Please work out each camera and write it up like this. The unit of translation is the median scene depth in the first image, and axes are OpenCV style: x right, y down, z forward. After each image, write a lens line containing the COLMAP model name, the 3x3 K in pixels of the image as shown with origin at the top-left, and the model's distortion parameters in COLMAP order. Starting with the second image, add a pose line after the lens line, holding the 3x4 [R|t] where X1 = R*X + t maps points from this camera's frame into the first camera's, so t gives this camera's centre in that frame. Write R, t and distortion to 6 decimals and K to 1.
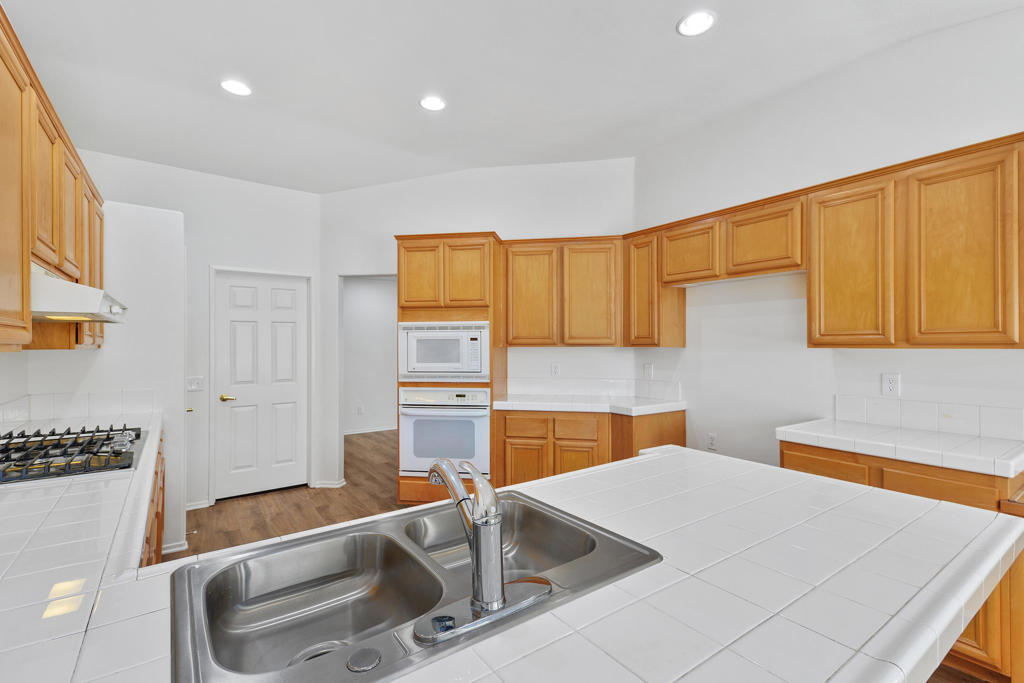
lens RADIAL K [[467.7, 0, 510.7], [0, 467.7, 342.6], [0, 0, 1]] dist [0.035418, -0.004061]
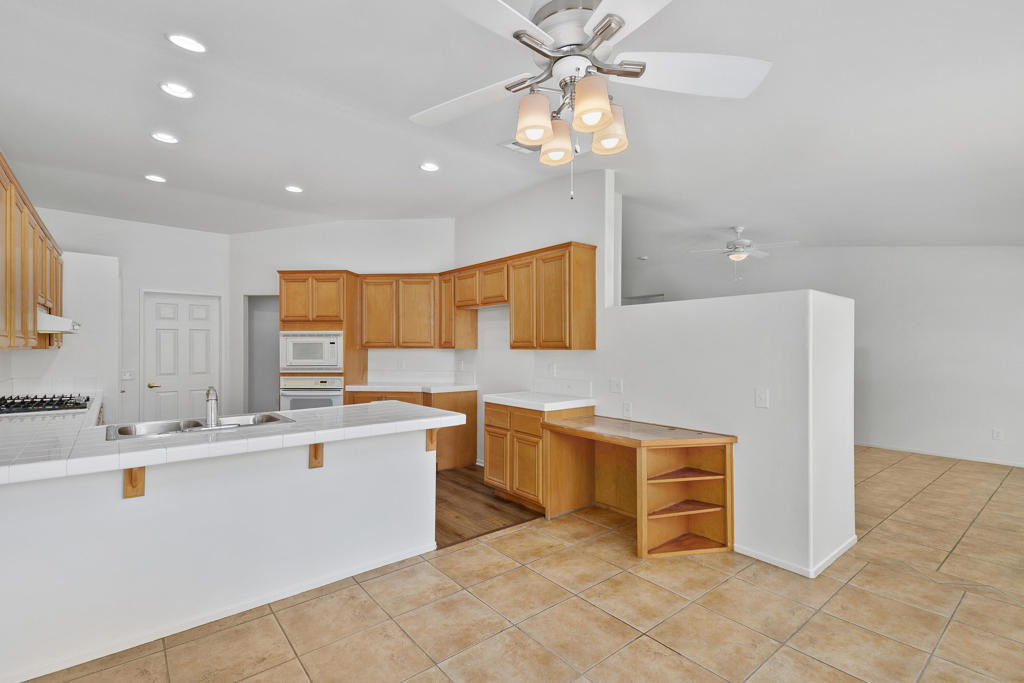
lens RADIAL K [[467.7, 0, 511.3], [0, 467.7, 345.4], [0, 0, 1]] dist [0.035418, -0.004061]
pose [[0.997204, 0.002675, 0.074681, 0.364448], [-0.002737, 0.999996, 0.000739, -0.002807], [-0.074679, -0.000941, 0.997207, -0.498252]]
